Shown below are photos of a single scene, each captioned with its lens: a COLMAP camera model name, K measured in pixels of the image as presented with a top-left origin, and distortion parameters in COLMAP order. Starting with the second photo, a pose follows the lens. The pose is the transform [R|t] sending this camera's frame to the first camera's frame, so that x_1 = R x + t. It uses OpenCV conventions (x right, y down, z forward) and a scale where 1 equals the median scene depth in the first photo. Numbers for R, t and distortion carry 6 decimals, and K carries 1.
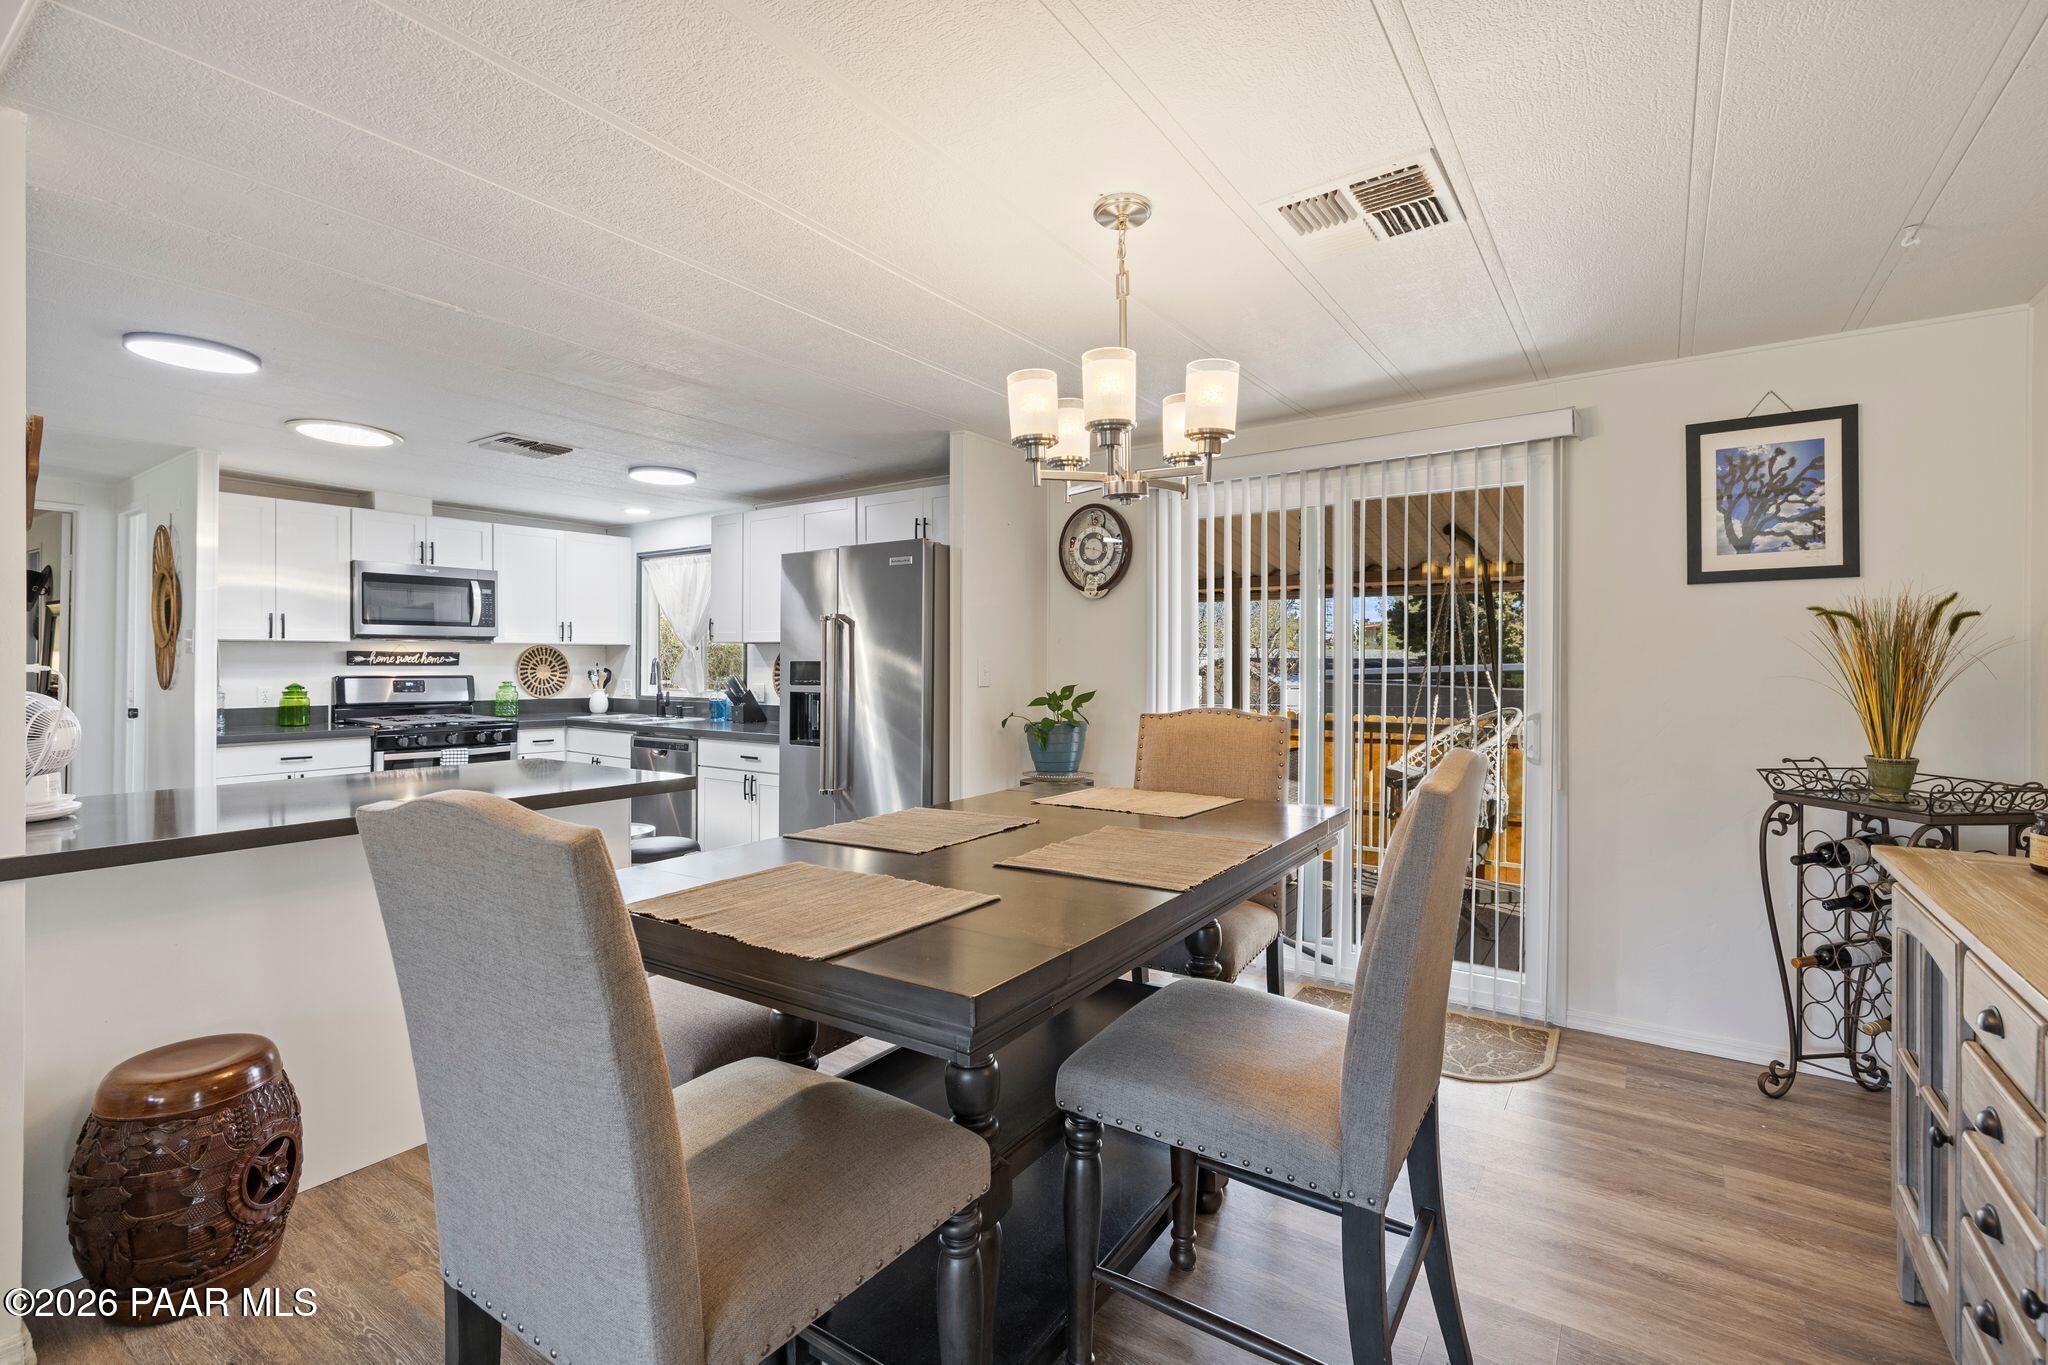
lens RADIAL K [[909.8, 0, 1022.2], [0, 909.8, 674.7], [0, 0, 1]] dist [0.002889, 0.001161]
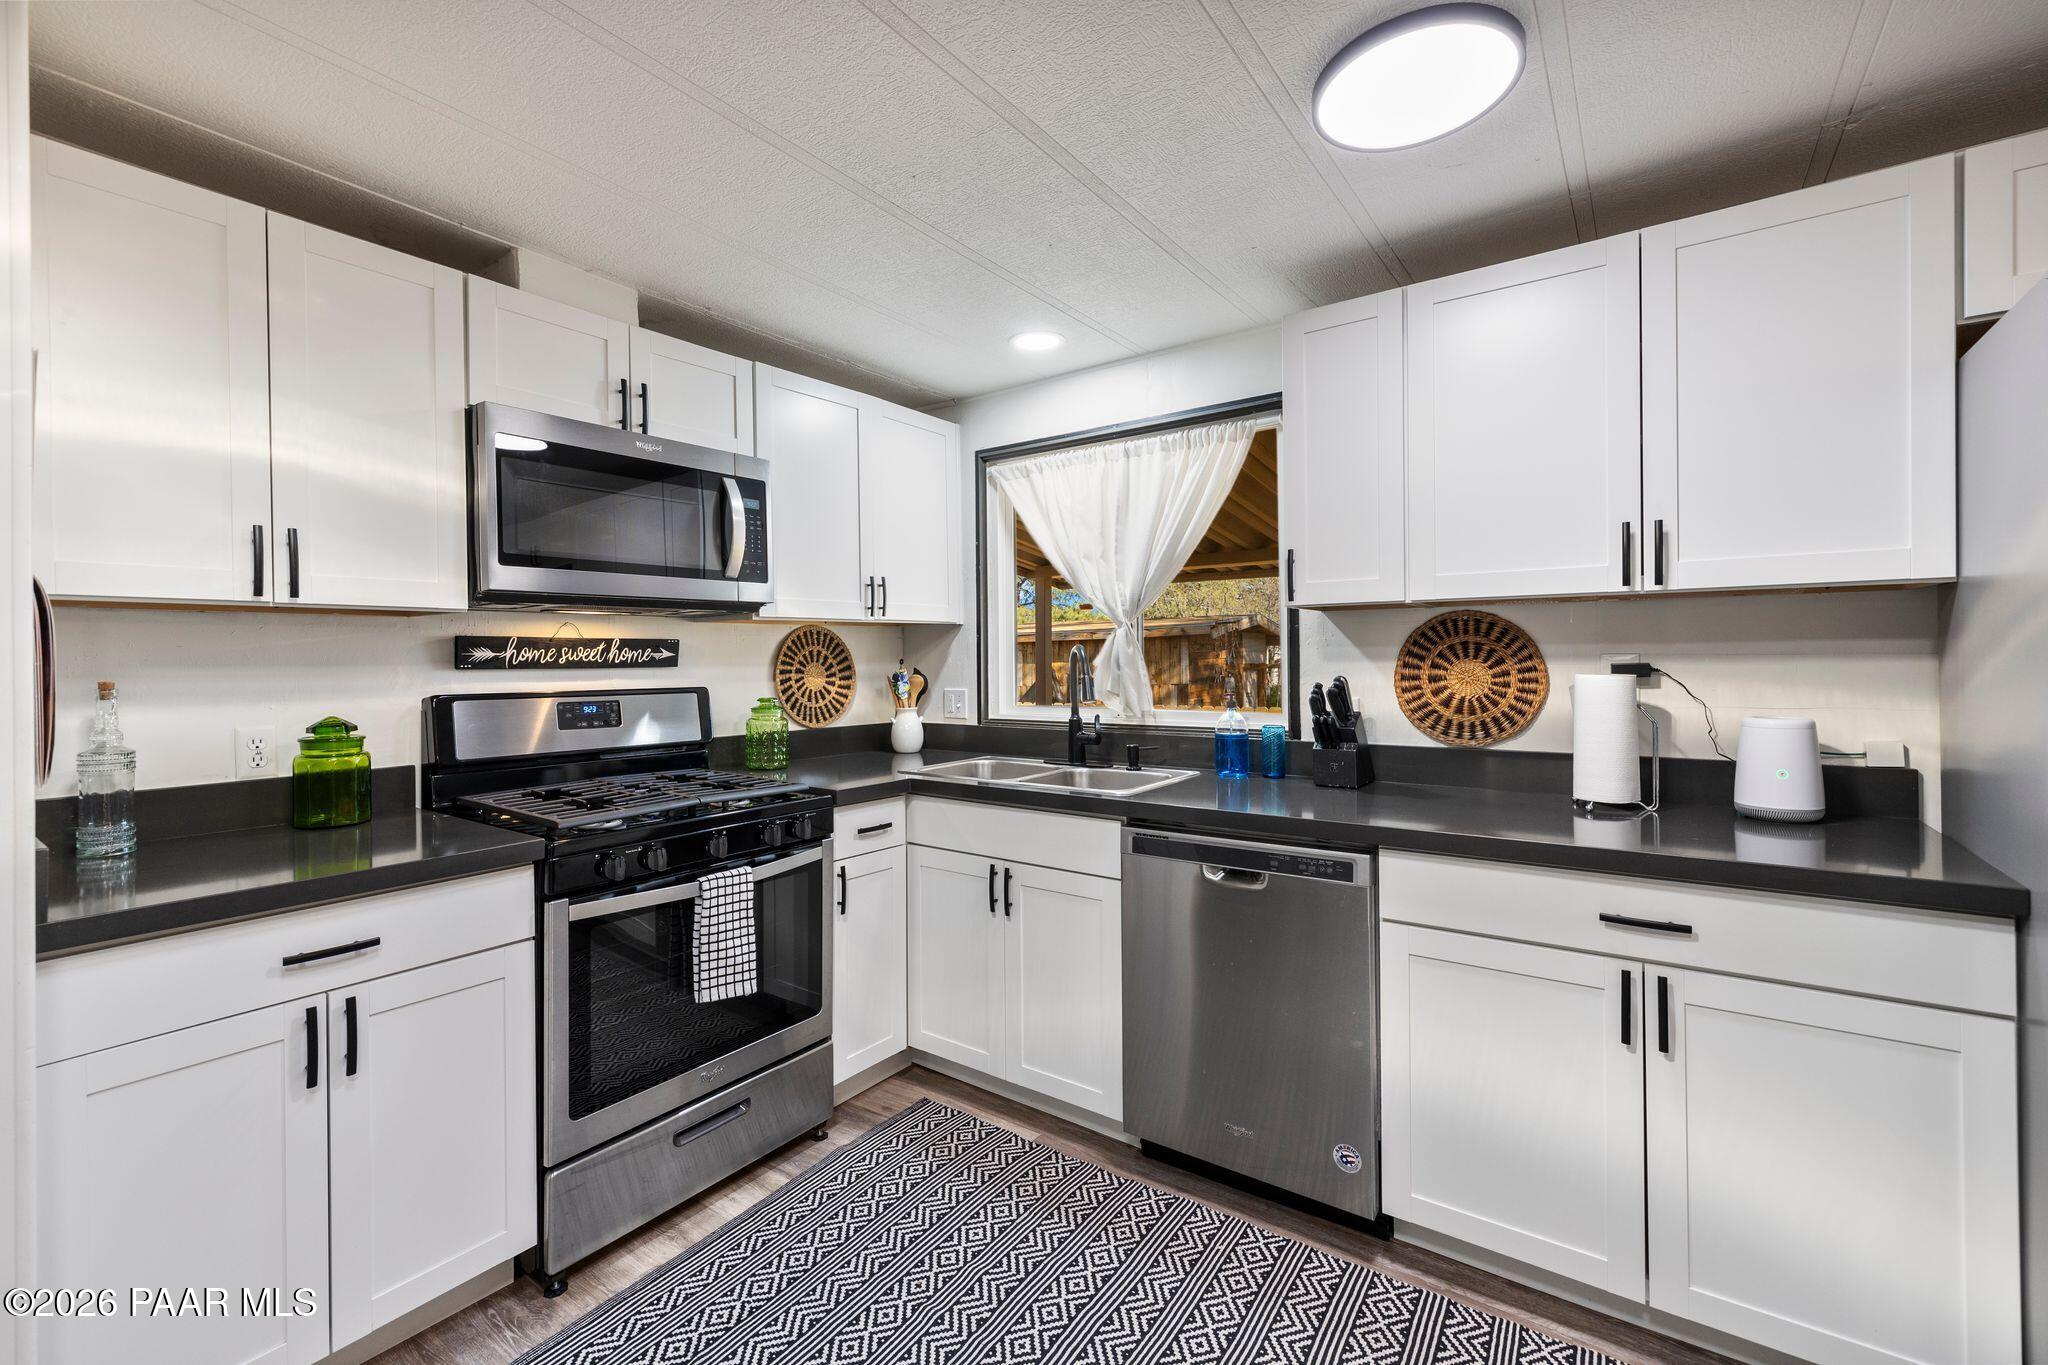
lens RADIAL K [[840.4, 0, 1027.8], [0, 840.4, 669.8], [0, 0, 1]] dist [-0.002131, -0.001059]
pose [[0.999836, -0.013939, -0.011557, -0.449066], [0.013950, 0.999902, 0.000838, -0.006534], [0.011544, -0.001000, 0.999933, 0.584719]]
